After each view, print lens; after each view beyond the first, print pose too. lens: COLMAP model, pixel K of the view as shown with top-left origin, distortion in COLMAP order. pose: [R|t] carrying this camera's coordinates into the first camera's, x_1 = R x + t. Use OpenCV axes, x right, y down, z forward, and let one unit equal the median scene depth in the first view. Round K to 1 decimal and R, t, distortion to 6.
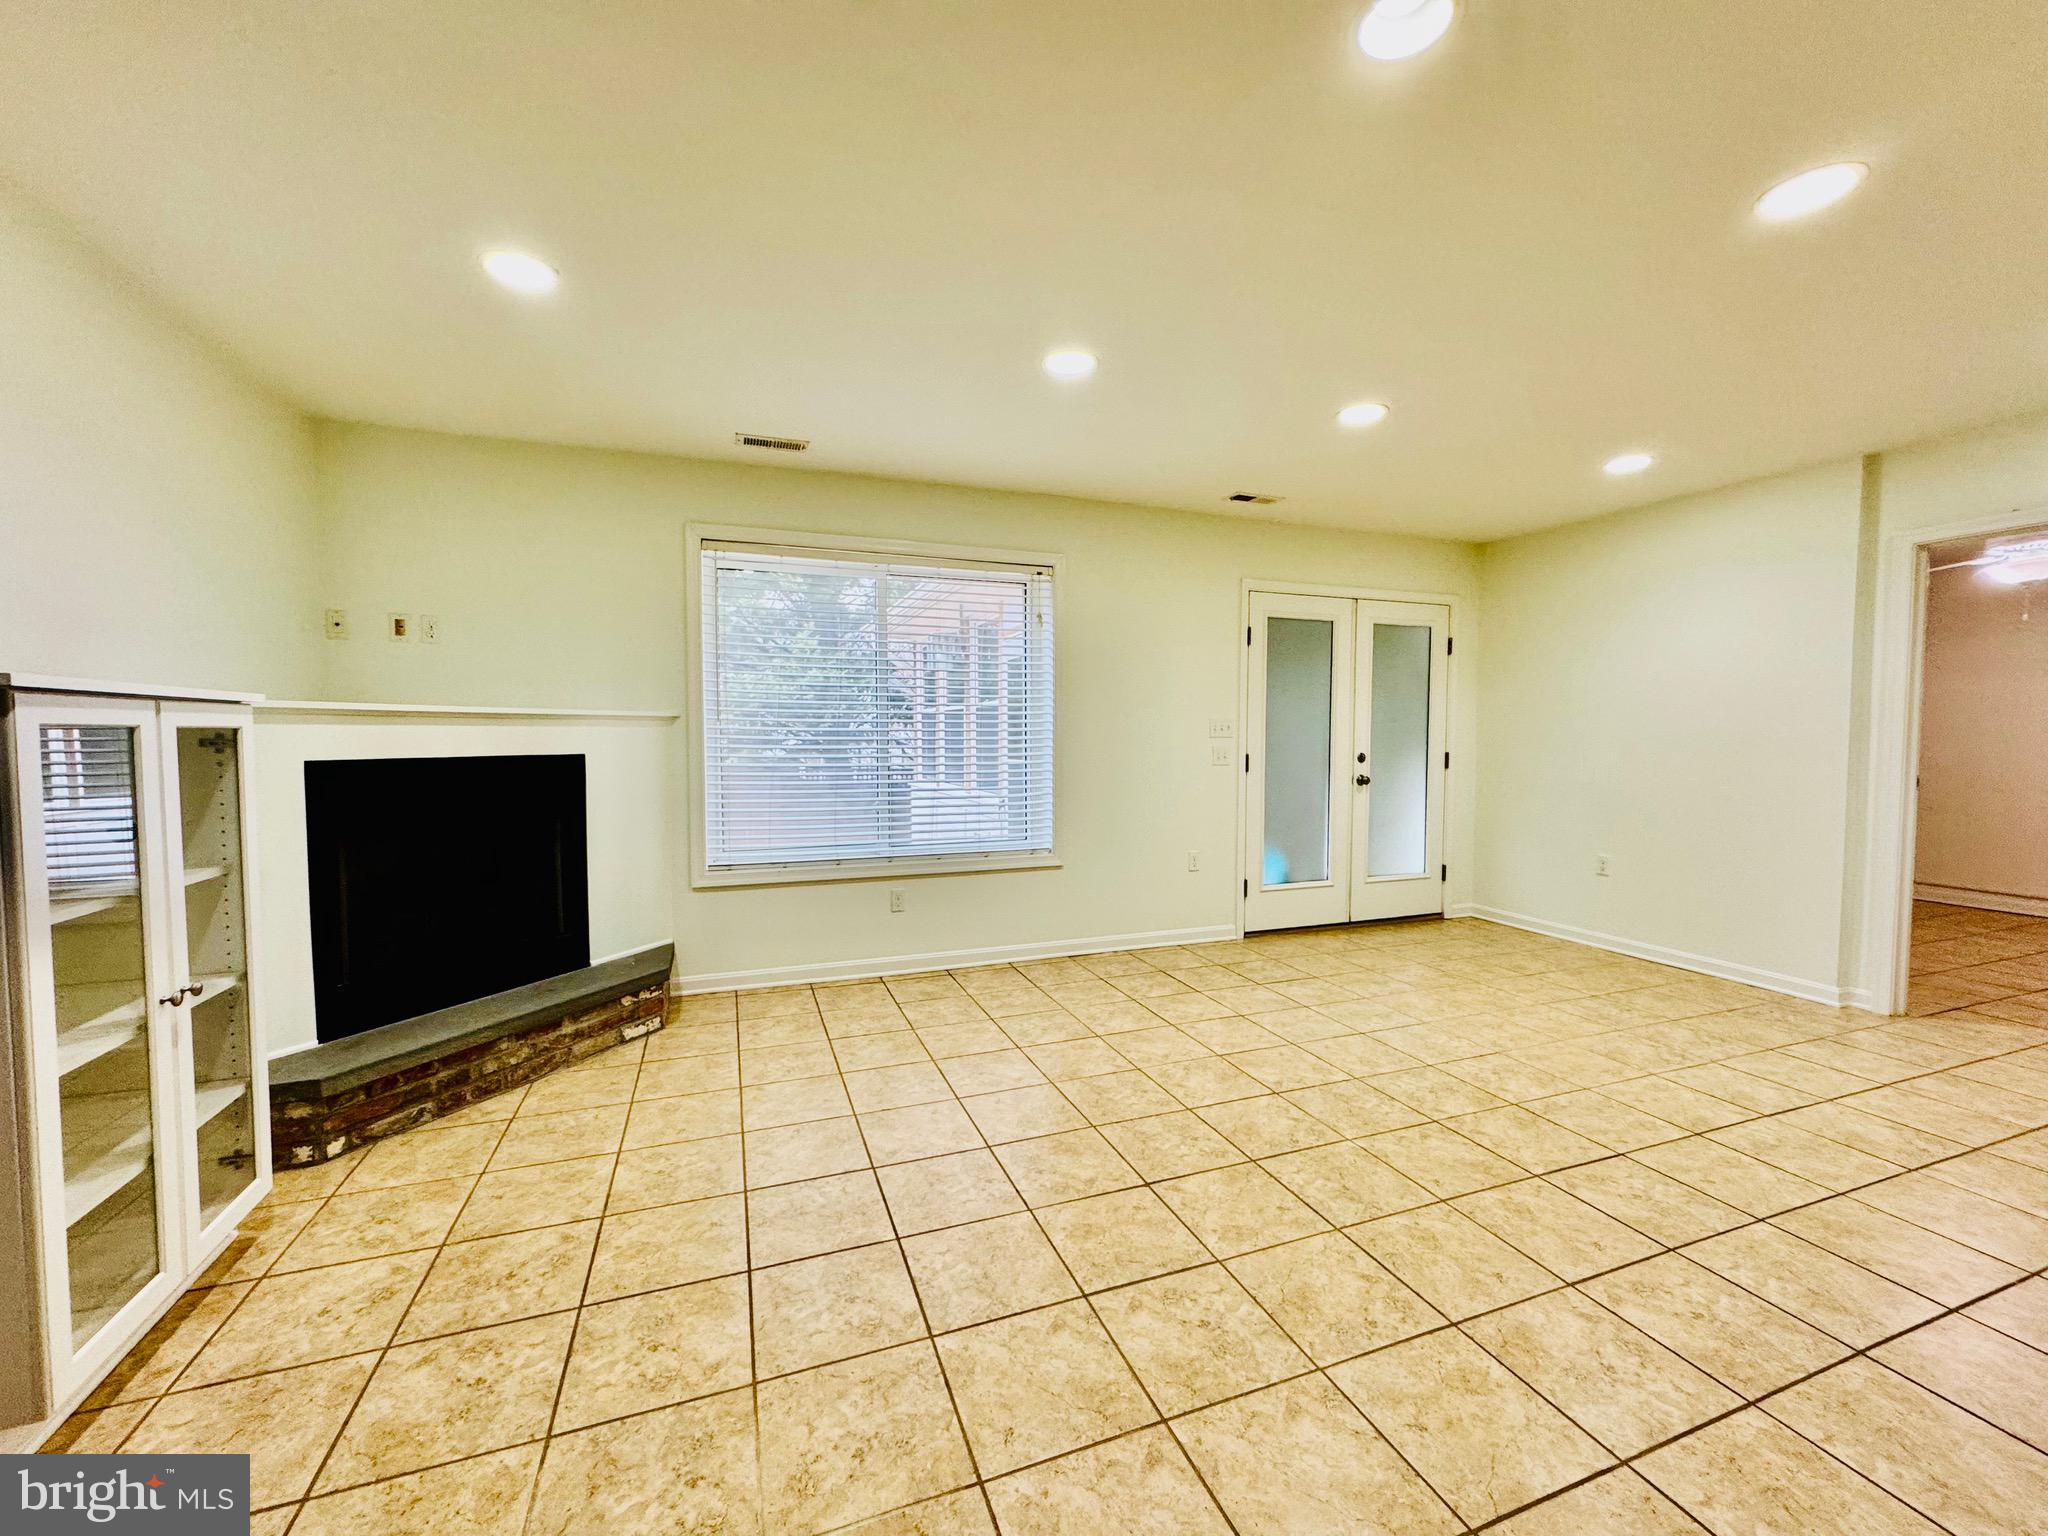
lens RADIAL K [[815.4, 0, 1023.8], [0, 815.4, 765.9], [0, 0, 1]] dist [-0.002852, 0.000216]
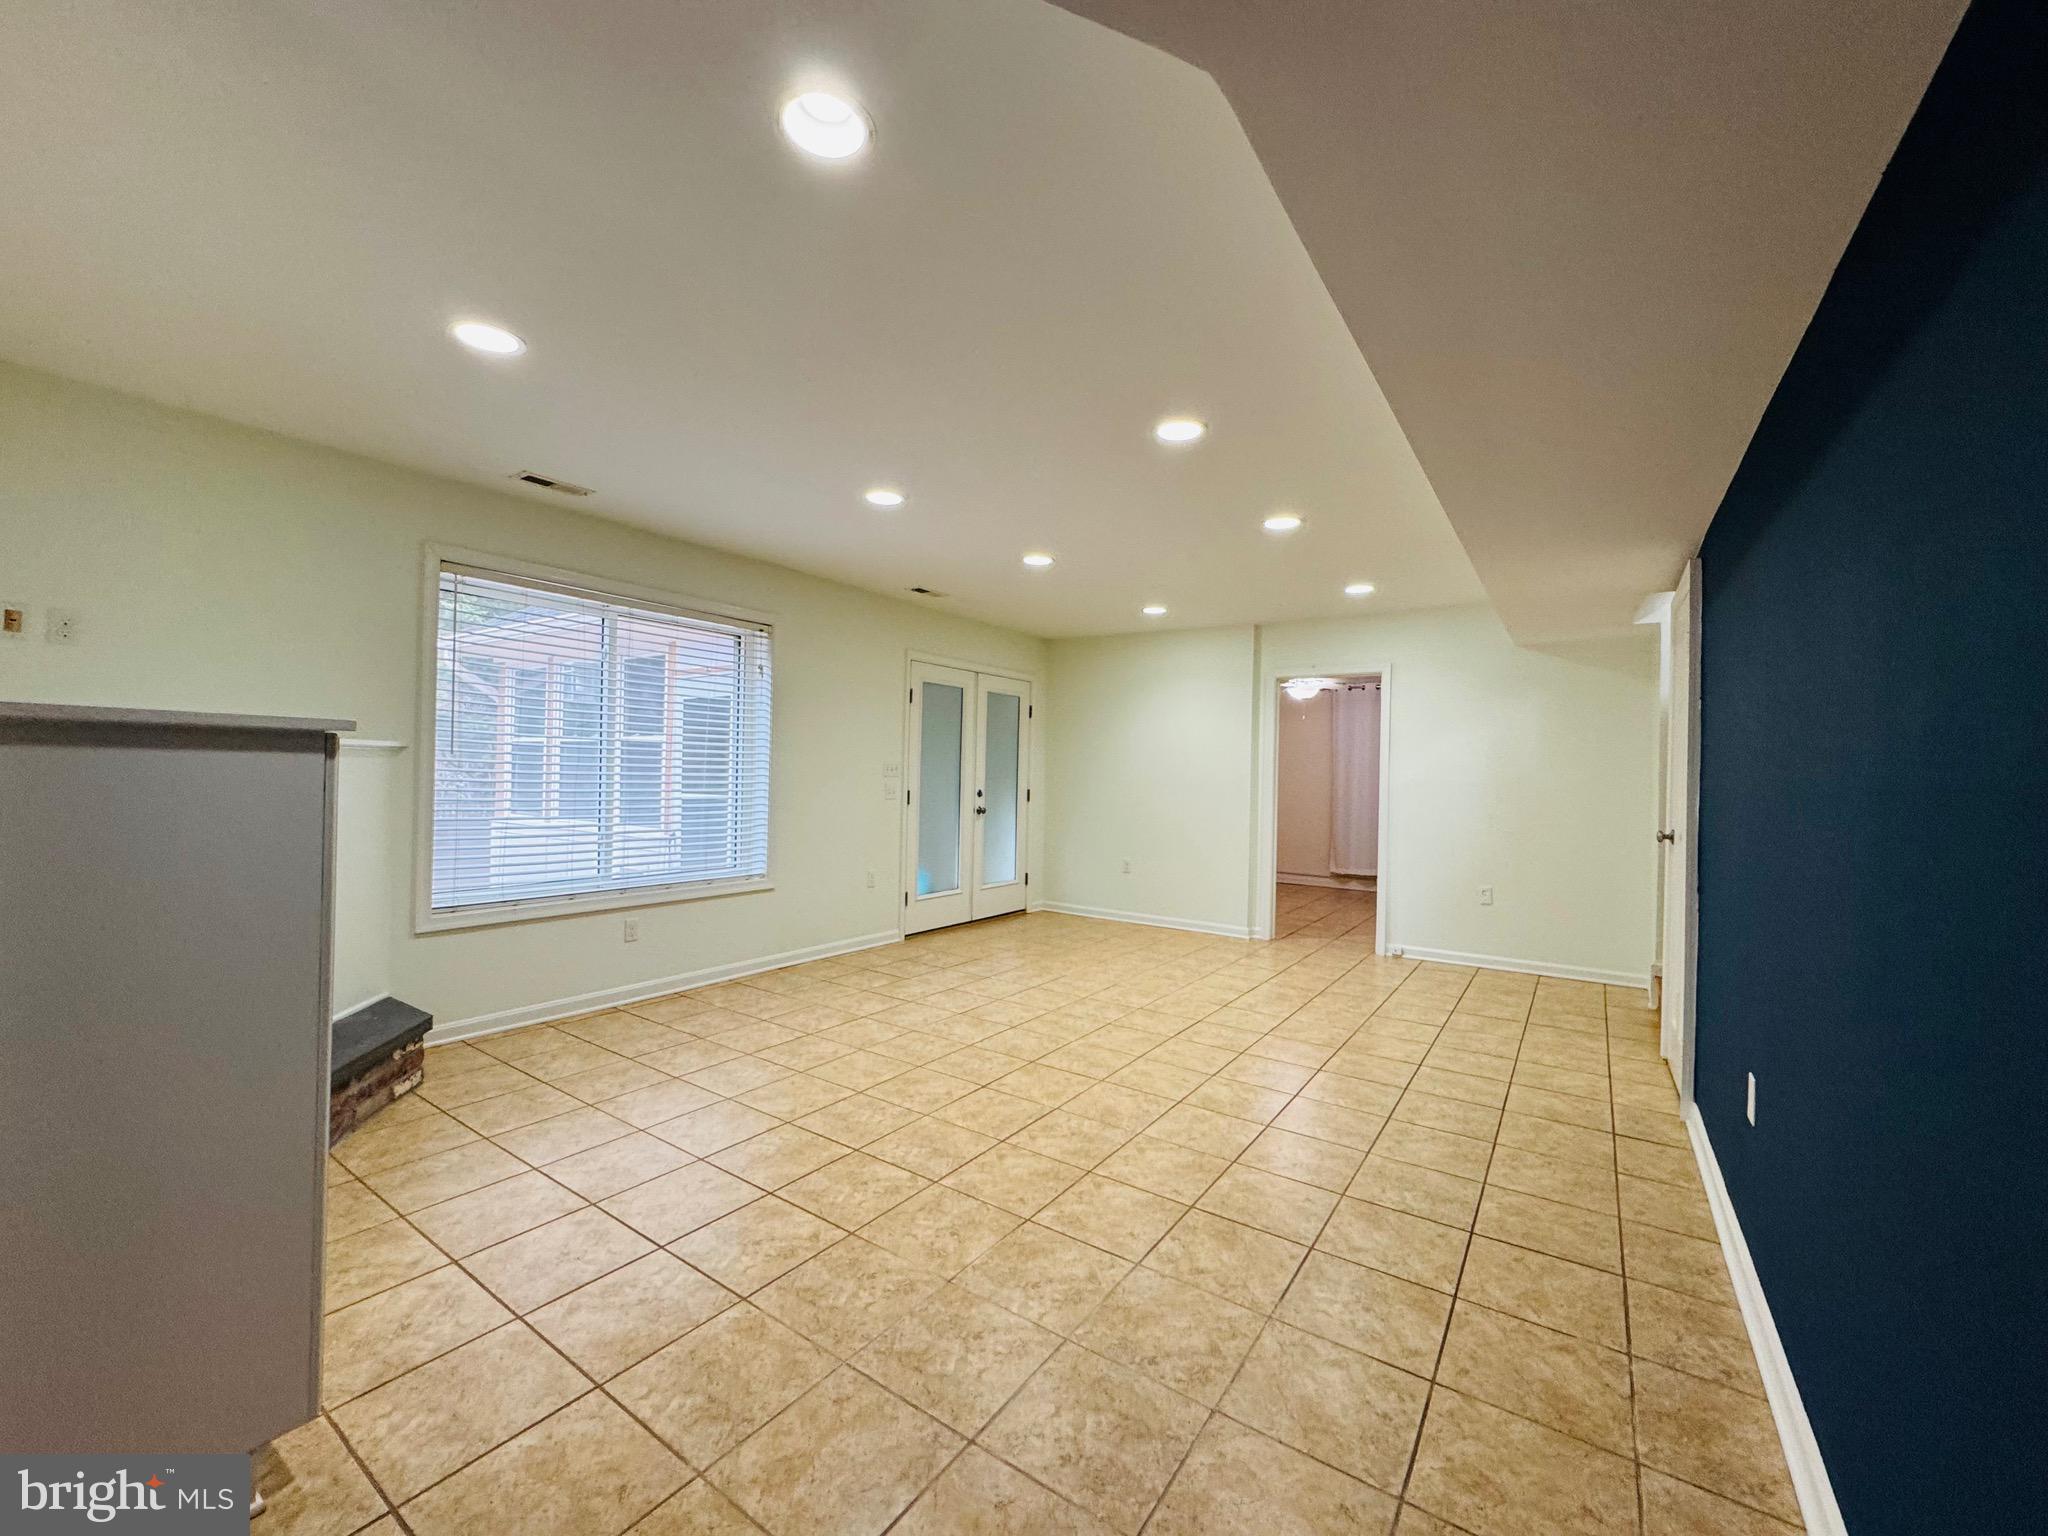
lens RADIAL K [[815.4, 0, 1025.3], [0, 815.4, 770.7], [0, 0, 1]] dist [-0.002852, 0.000216]
pose [[0.818570, 0.019262, 0.574084, -0.387695], [0.000569, 0.999410, -0.034344, -0.002163], [-0.574407, 0.028440, 0.818076, -0.156601]]
